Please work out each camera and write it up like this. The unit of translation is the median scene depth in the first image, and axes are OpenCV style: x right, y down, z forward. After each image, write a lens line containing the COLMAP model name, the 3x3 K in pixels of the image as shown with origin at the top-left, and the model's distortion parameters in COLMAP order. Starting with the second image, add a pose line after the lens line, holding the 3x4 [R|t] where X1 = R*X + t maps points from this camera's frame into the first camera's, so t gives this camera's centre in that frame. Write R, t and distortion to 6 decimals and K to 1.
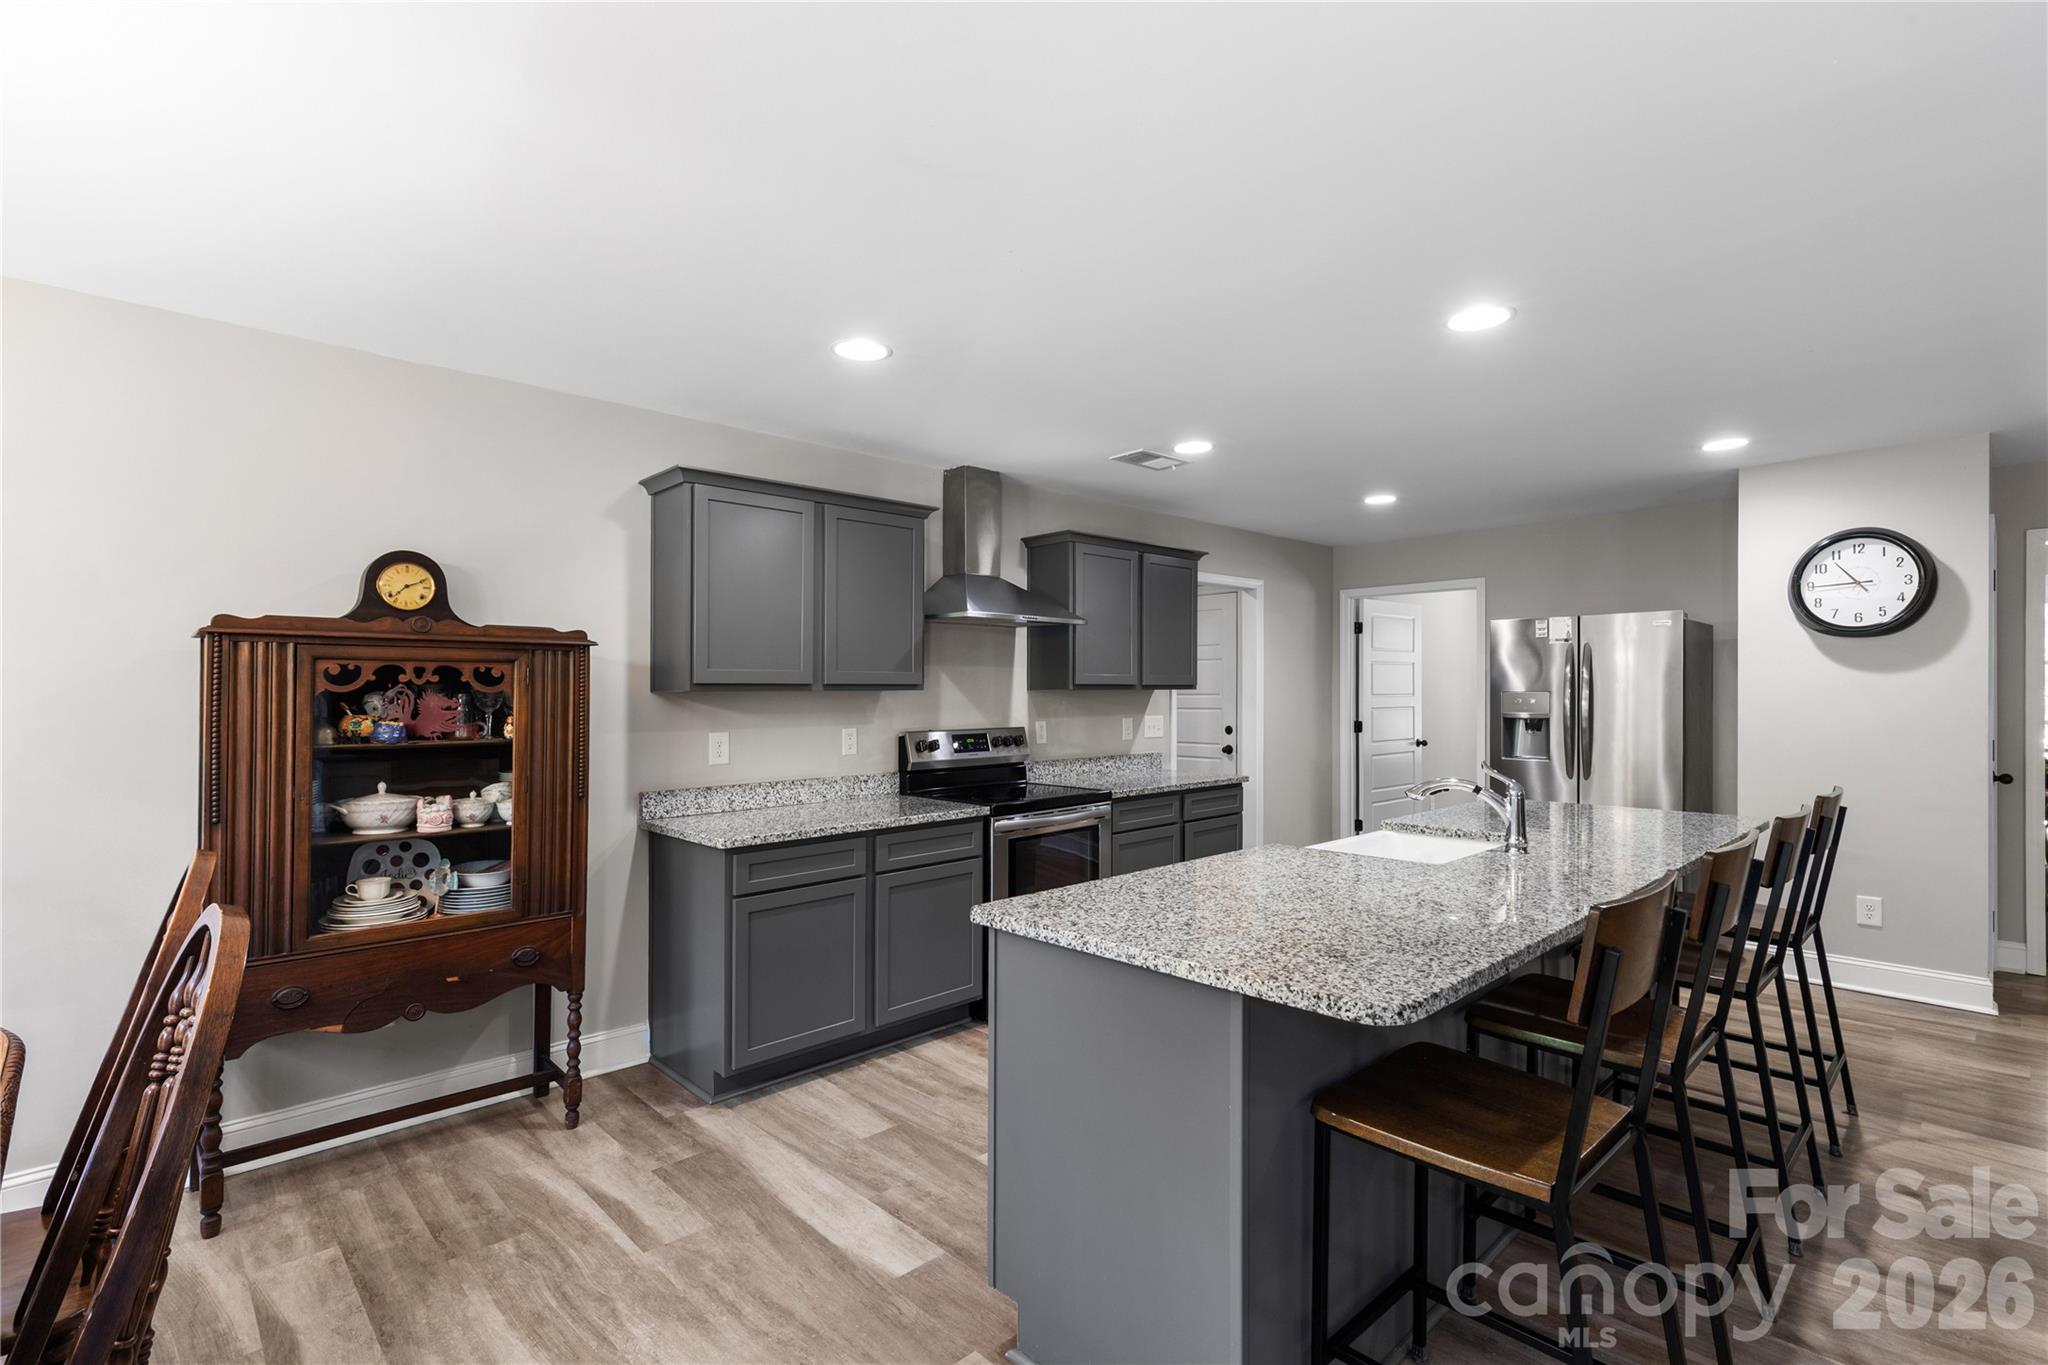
lens RADIAL K [[954.2, 0, 1024.0], [0, 954.2, 682.5], [0, 0, 1]] dist [0.007769, 0.000199]
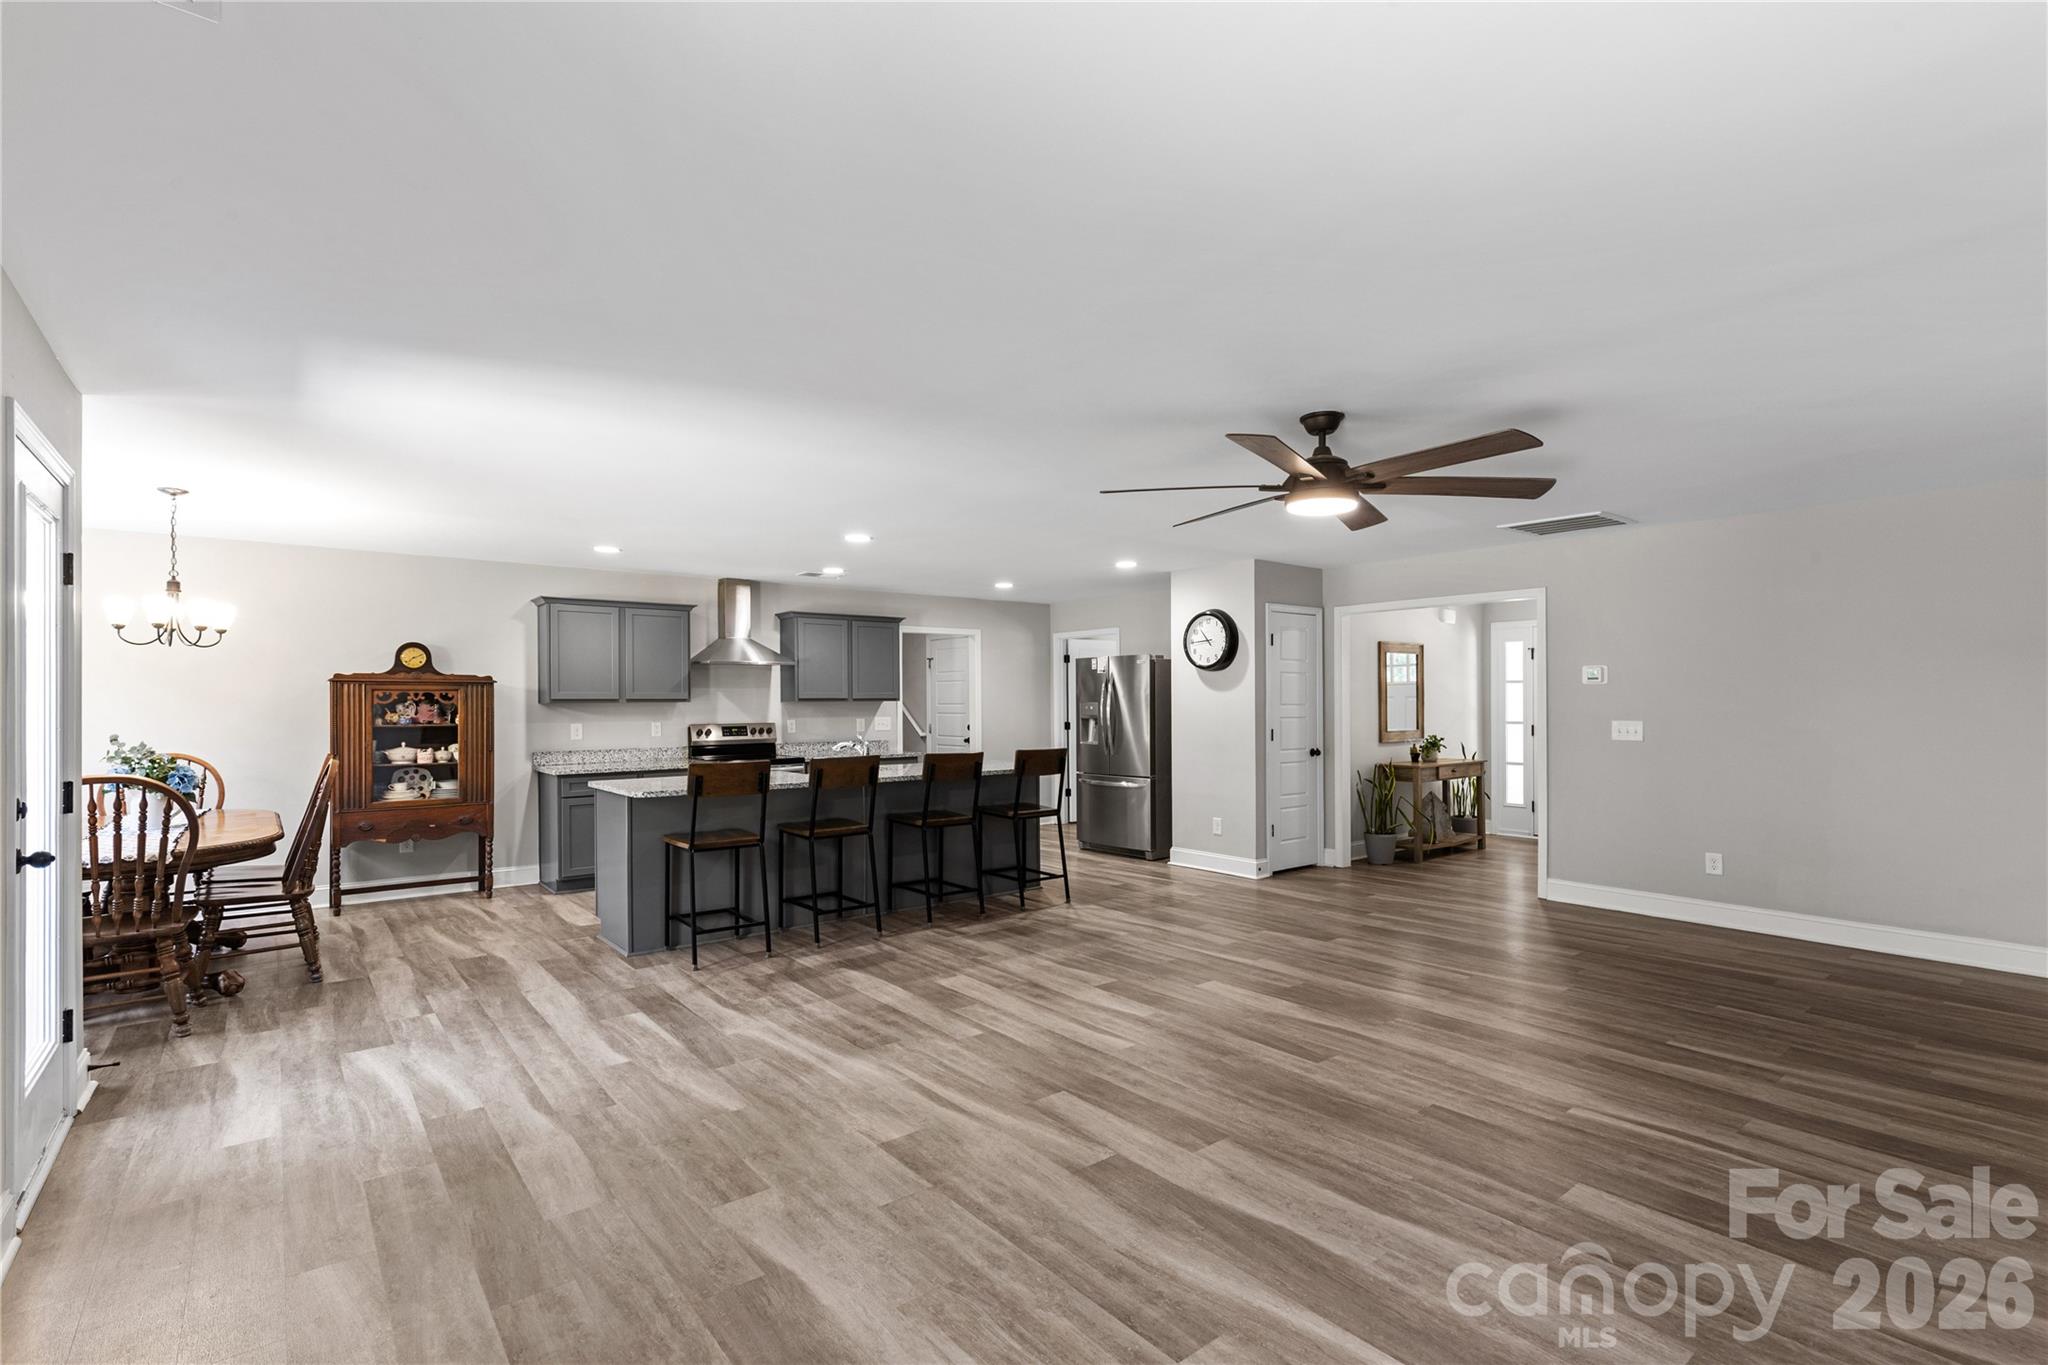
lens RADIAL K [[937.4, 0, 1016.4], [0, 937.4, 702.7], [0, 0, 1]] dist [0.009730, -0.000378]
pose [[0.995629, -0.002311, -0.093370, 0.994322], [0.003284, 0.999942, 0.010271, -0.010466], [0.093341, -0.010533, 0.995578, -1.102699]]
